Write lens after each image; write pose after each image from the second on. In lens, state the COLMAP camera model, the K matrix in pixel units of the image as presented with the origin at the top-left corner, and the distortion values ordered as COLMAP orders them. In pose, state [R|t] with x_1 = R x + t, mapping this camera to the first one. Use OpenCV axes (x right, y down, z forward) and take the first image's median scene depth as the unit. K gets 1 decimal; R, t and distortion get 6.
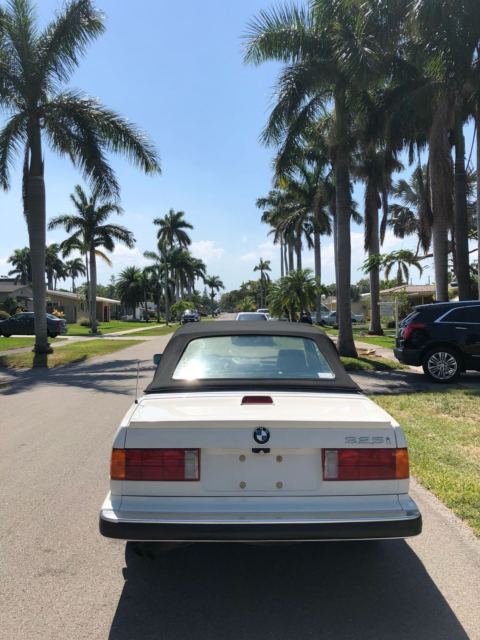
lens RADIAL K [[517.8, 0, 235.8], [0, 517.8, 315.4], [0, 0, 1]] dist [0.009810, 0.001049]
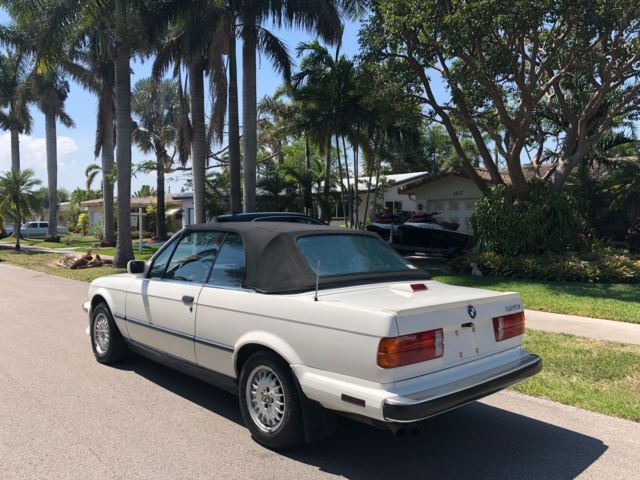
lens RADIAL K [[517.8, 0, 321.4], [0, 517.8, 239.9], [0, 0, 1]] dist [0.009810, 0.001049]
pose [[0.750135, -0.005571, 0.661261, -0.063175], [-0.009454, 0.999772, 0.019147, 0.002718], [-0.661217, -0.020615, 0.749912, 0.020225]]
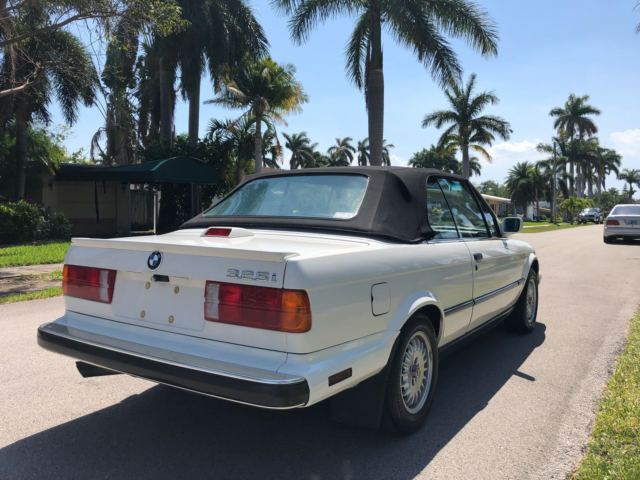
lens RADIAL K [[517.8, 0, 316.2], [0, 517.8, 238.6], [0, 0, 1]] dist [0.009810, 0.001049]
pose [[0.825085, 0.034061, -0.563980, 0.047592], [-0.009945, 0.998902, 0.045778, 0.009504], [0.564921, -0.032162, 0.824518, 0.027010]]
